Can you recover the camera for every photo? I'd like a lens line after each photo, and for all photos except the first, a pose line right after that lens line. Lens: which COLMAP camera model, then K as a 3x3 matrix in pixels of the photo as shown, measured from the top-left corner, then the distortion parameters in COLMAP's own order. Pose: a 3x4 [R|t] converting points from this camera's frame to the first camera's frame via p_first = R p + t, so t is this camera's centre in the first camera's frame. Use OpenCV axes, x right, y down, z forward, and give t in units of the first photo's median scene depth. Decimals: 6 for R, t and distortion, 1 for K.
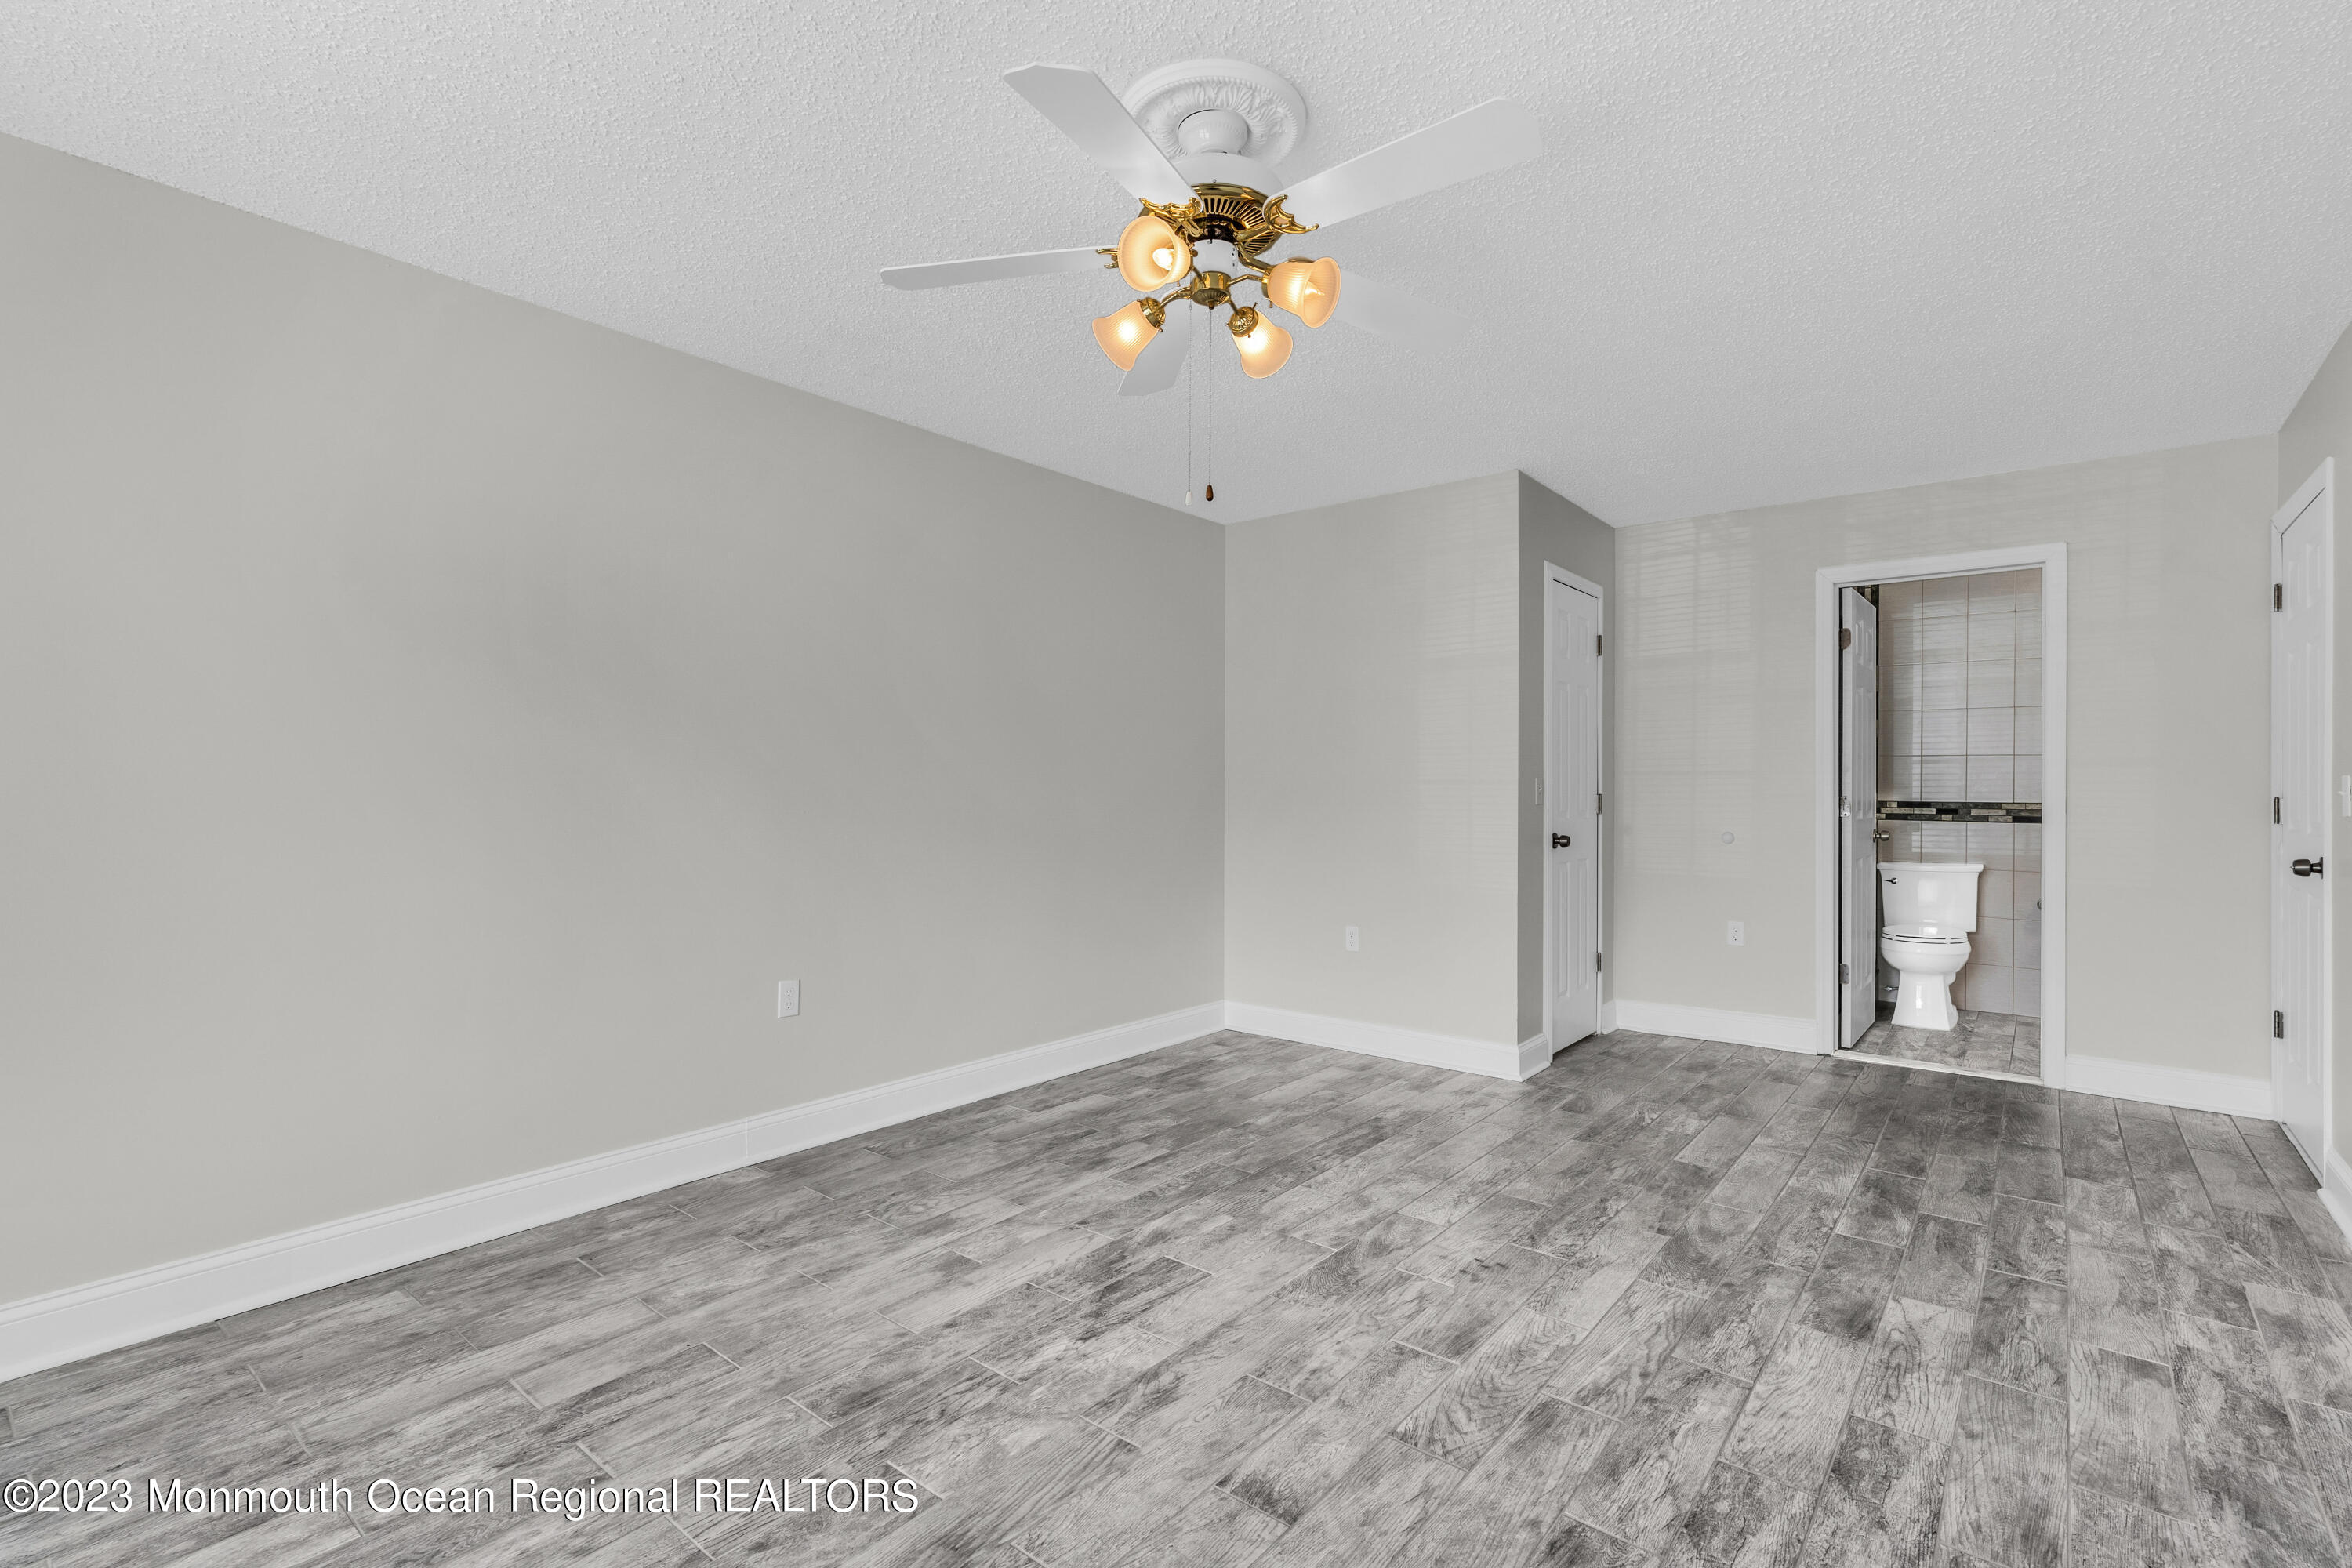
lens RADIAL K [[1071.6, 0, 1188.6], [0, 1071.6, 784.9], [0, 0, 1]] dist [-0.004123, 0.005306]
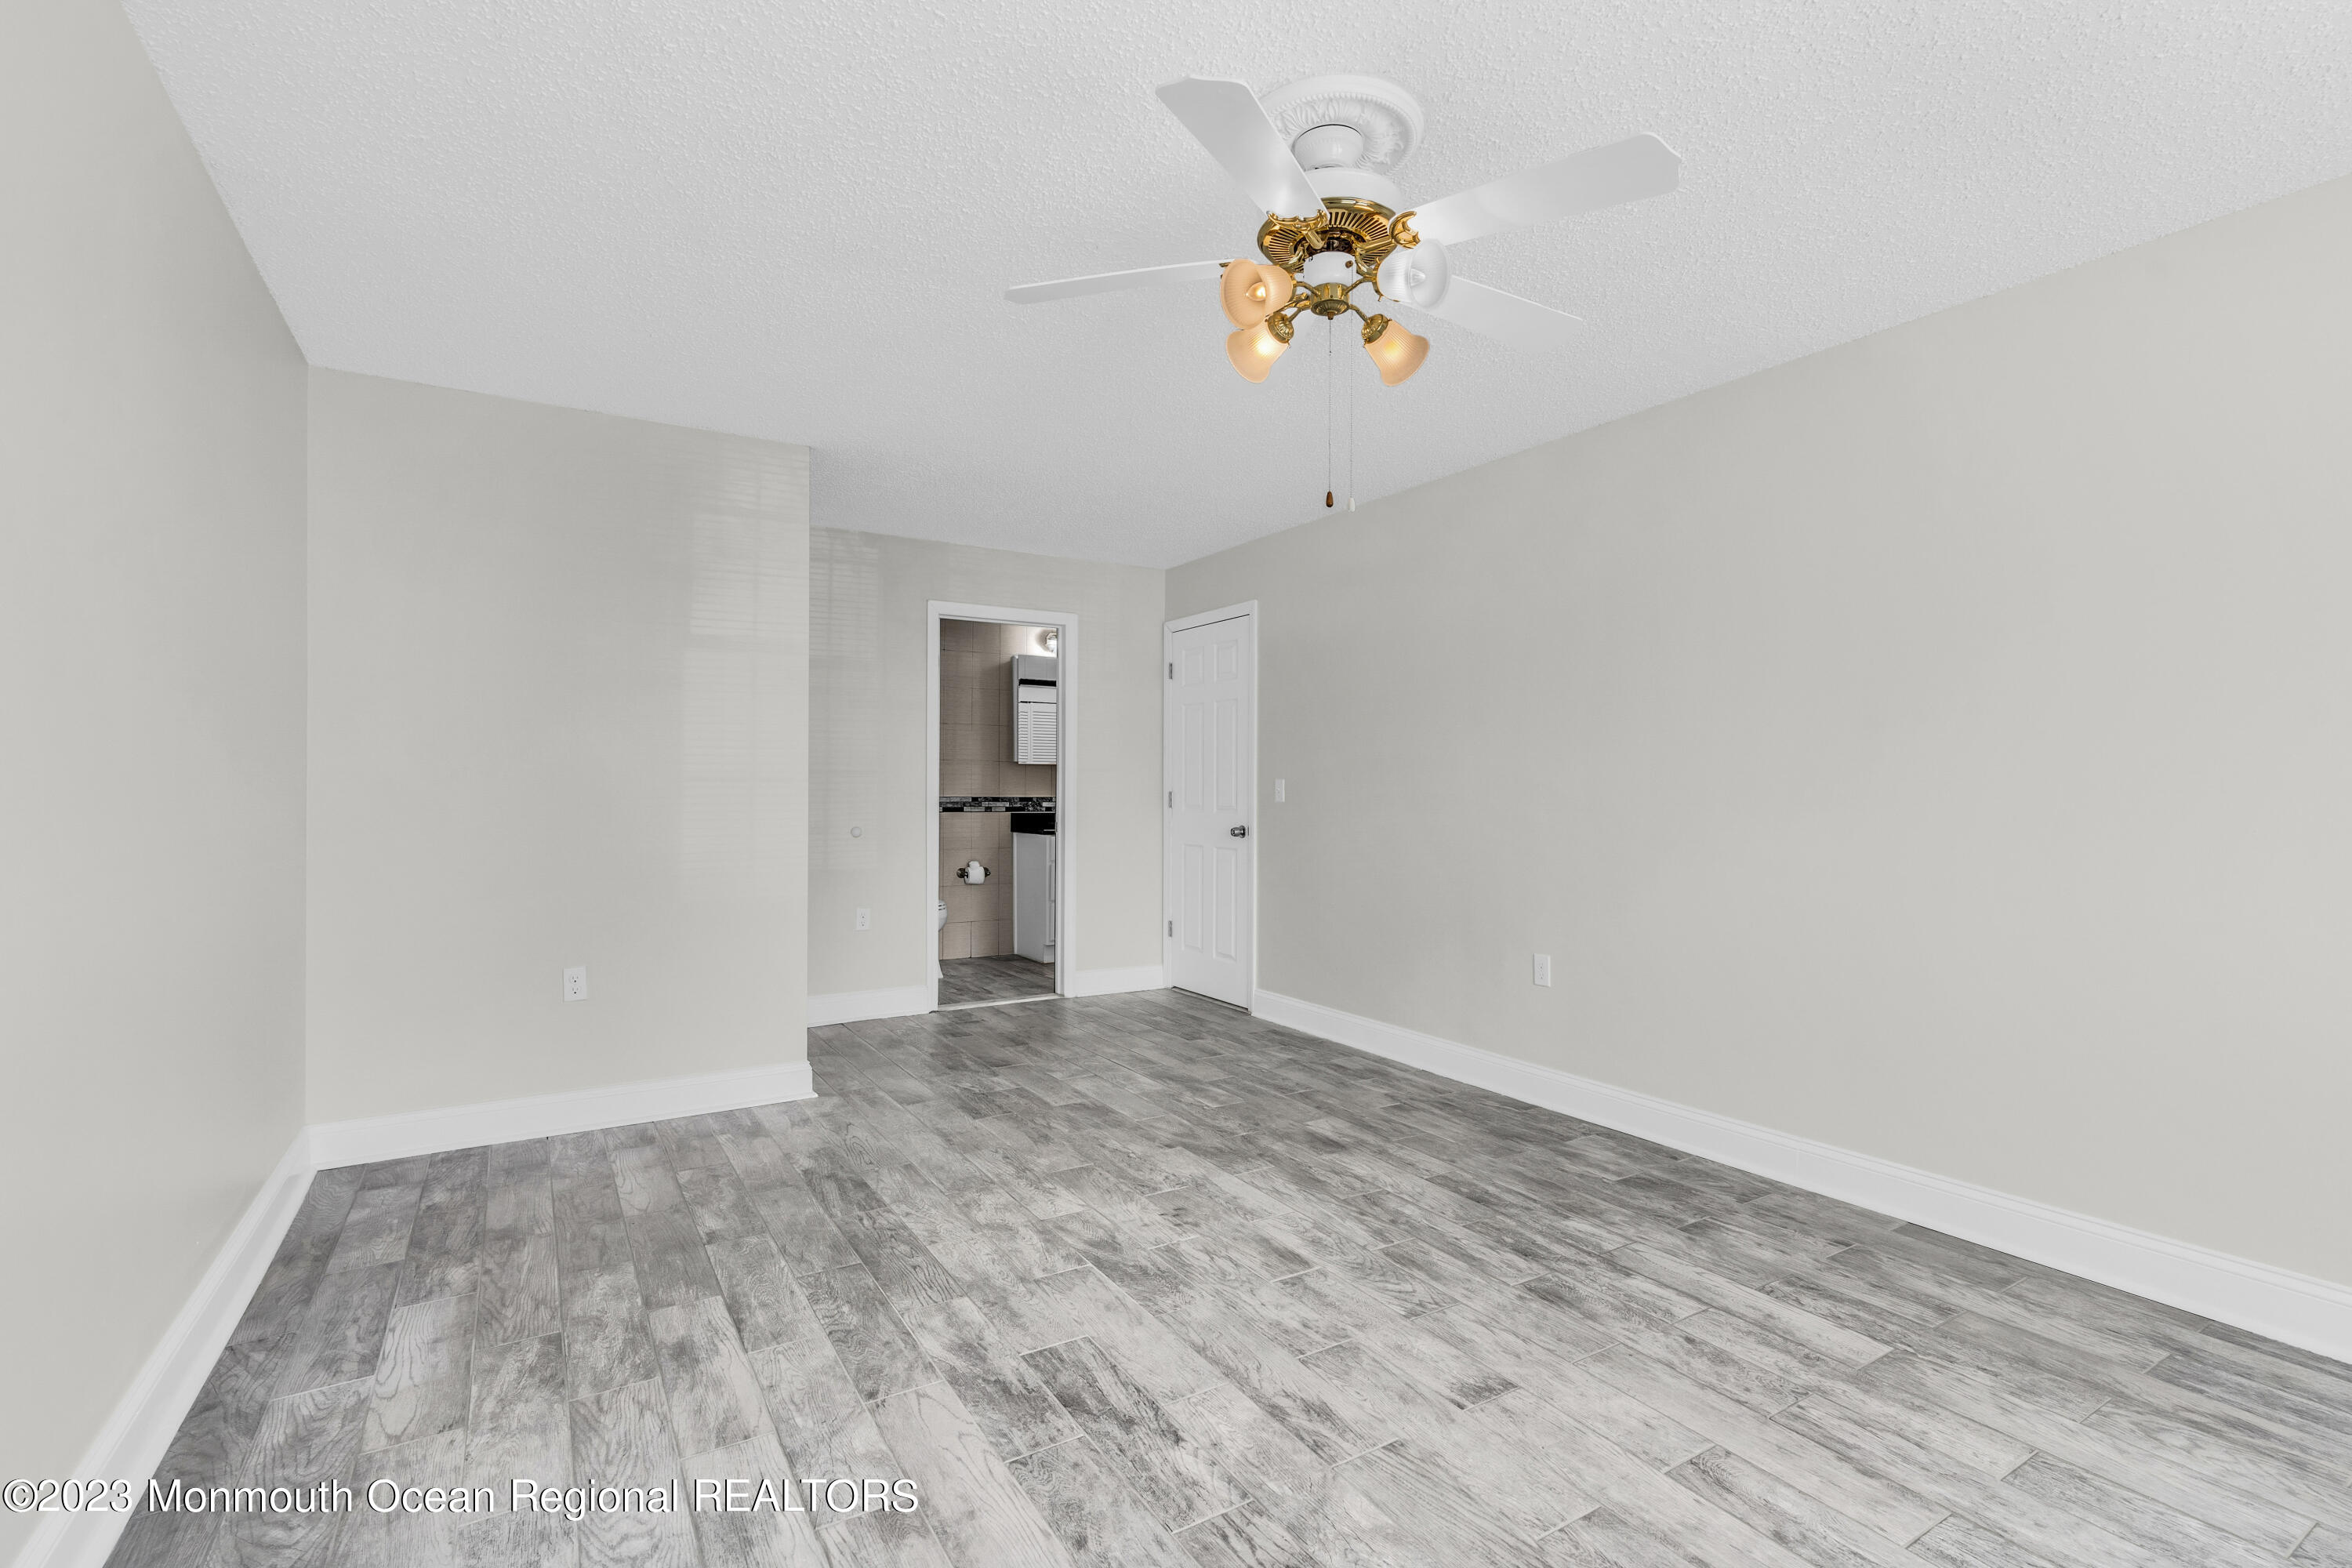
lens RADIAL K [[1071.6, 0, 1188.6], [0, 1071.6, 784.9], [0, 0, 1]] dist [-0.004123, 0.005306]
pose [[0.328203, 0.000673, 0.944607, -0.779545], [-0.004397, 0.999990, 0.000815, -0.001157], [-0.944597, -0.004421, 0.328203, 0.623980]]
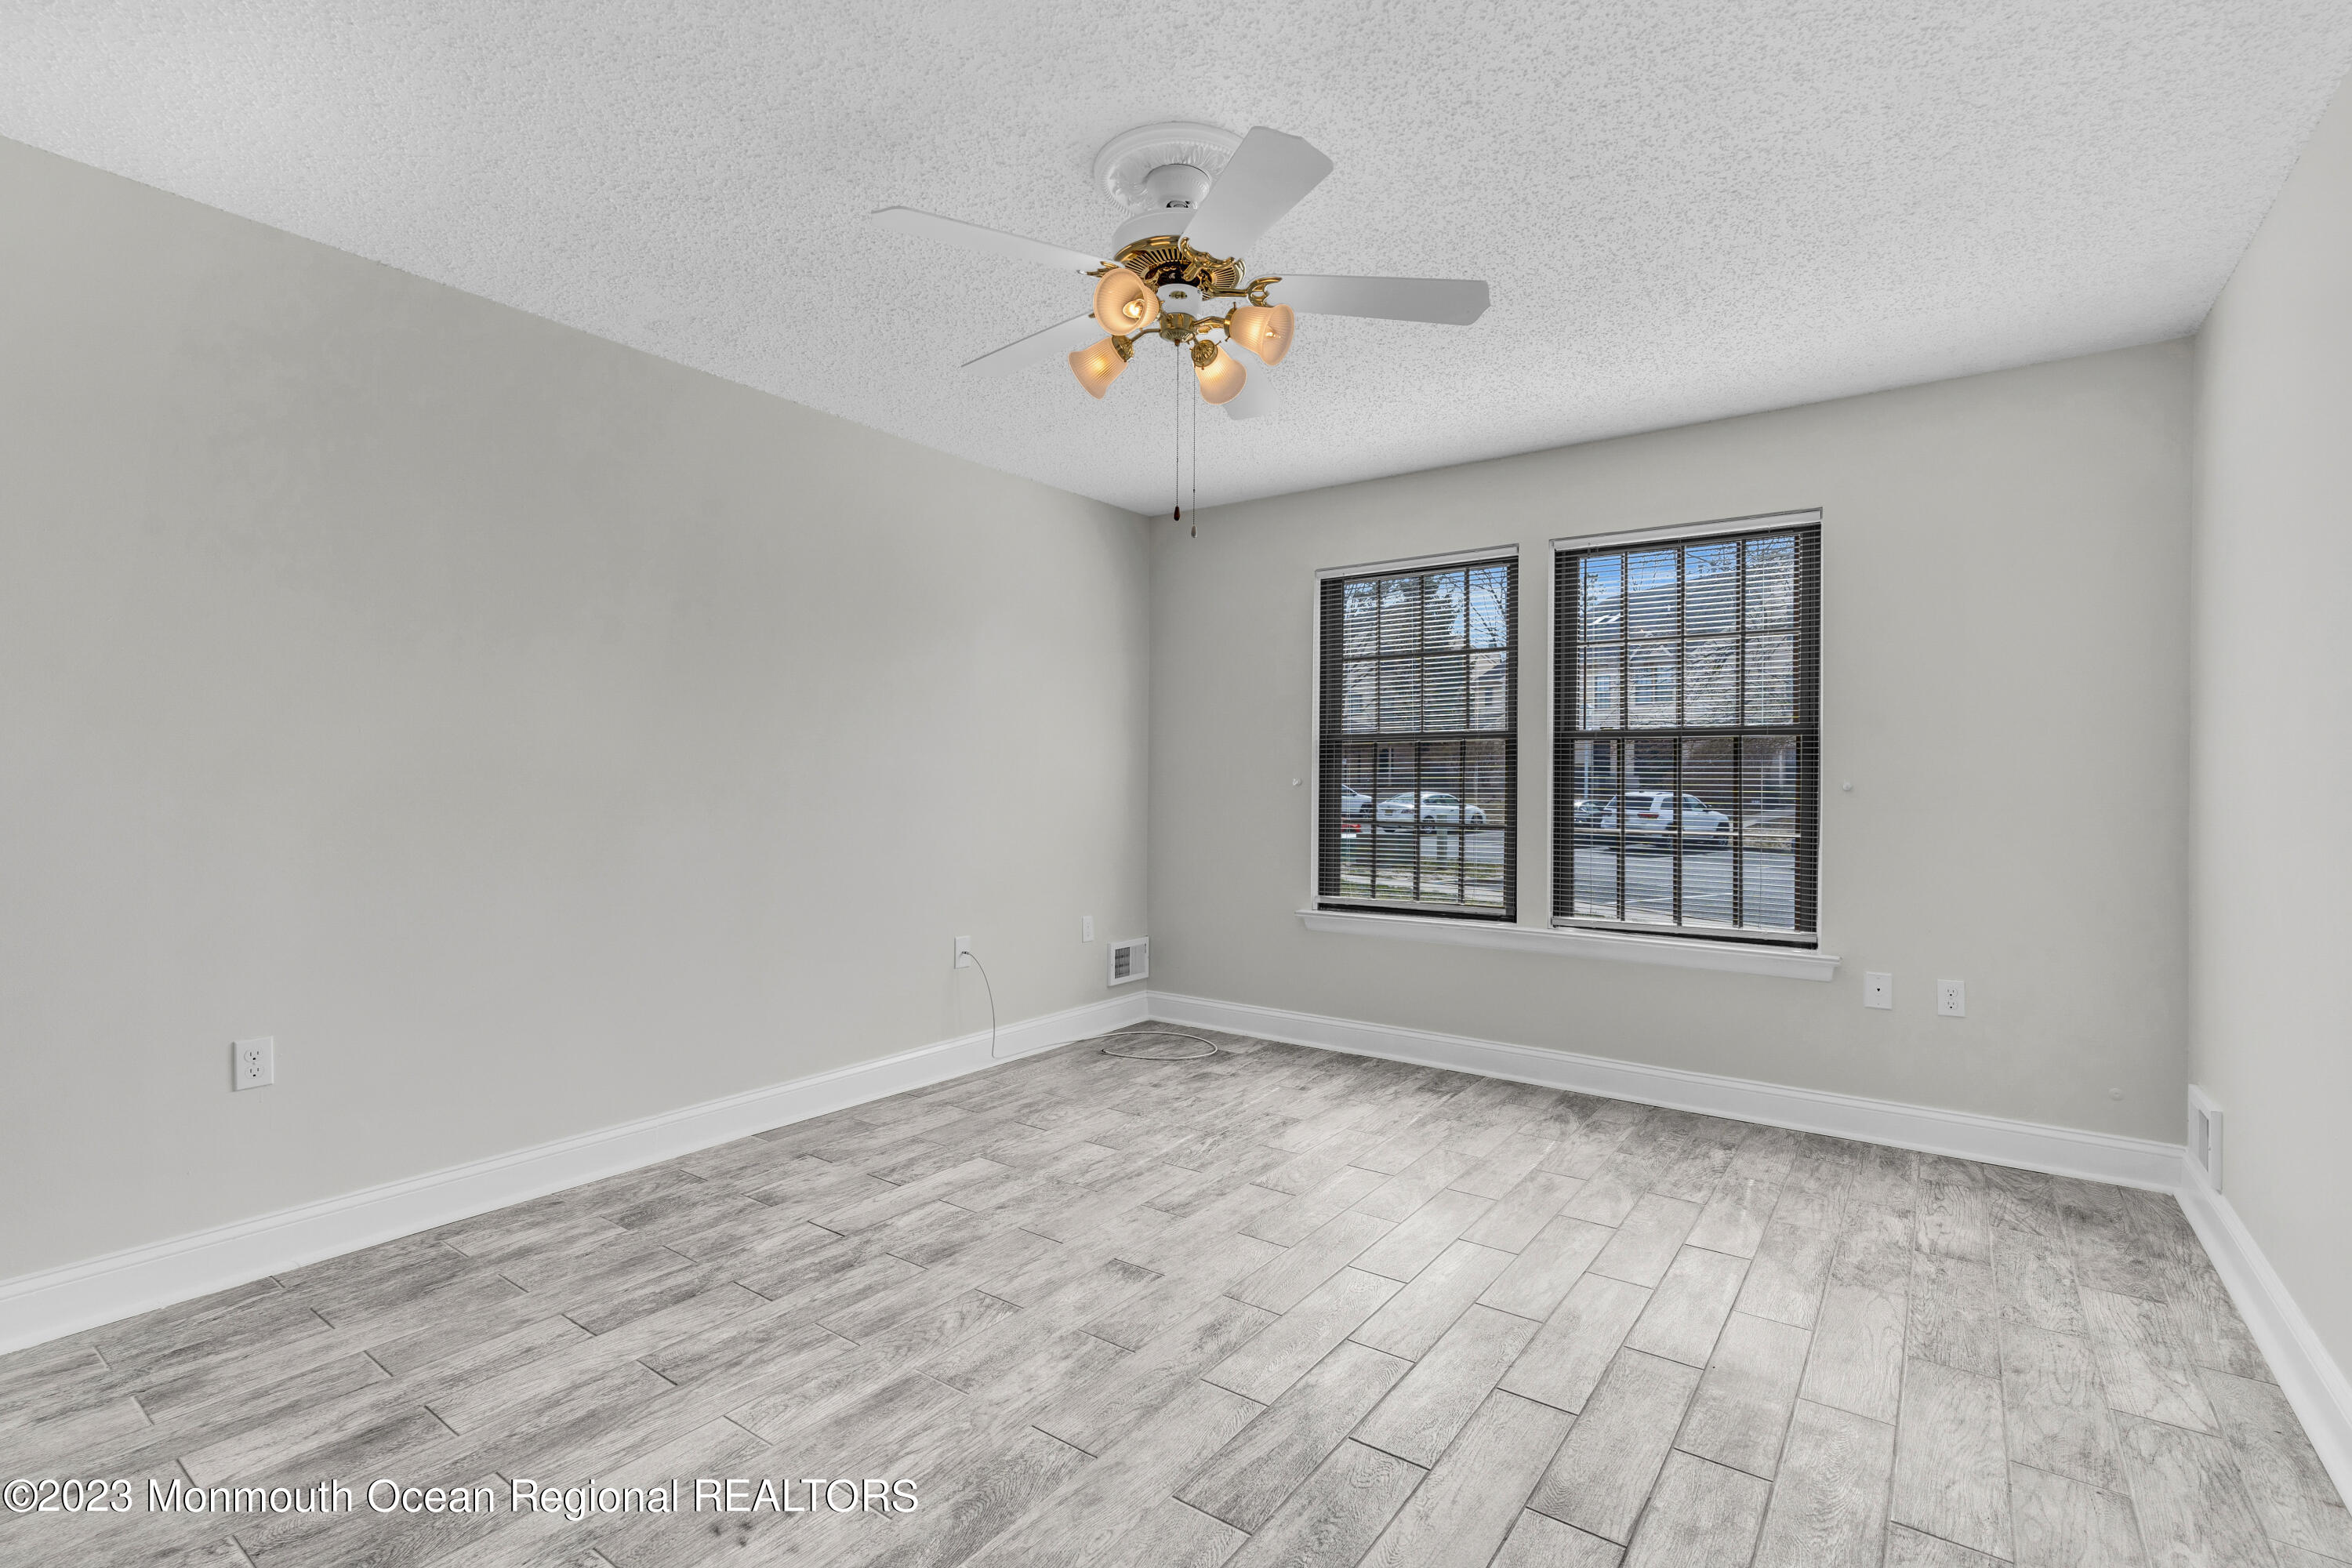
lens RADIAL K [[1071.6, 0, 1188.6], [0, 1071.6, 784.9], [0, 0, 1]] dist [-0.004123, 0.005306]
pose [[-0.998122, -0.009840, -0.060466, 0.056698], [-0.009823, 0.999952, -0.000580, 0.005875], [0.060469, 0.000015, -0.998170, 1.658391]]
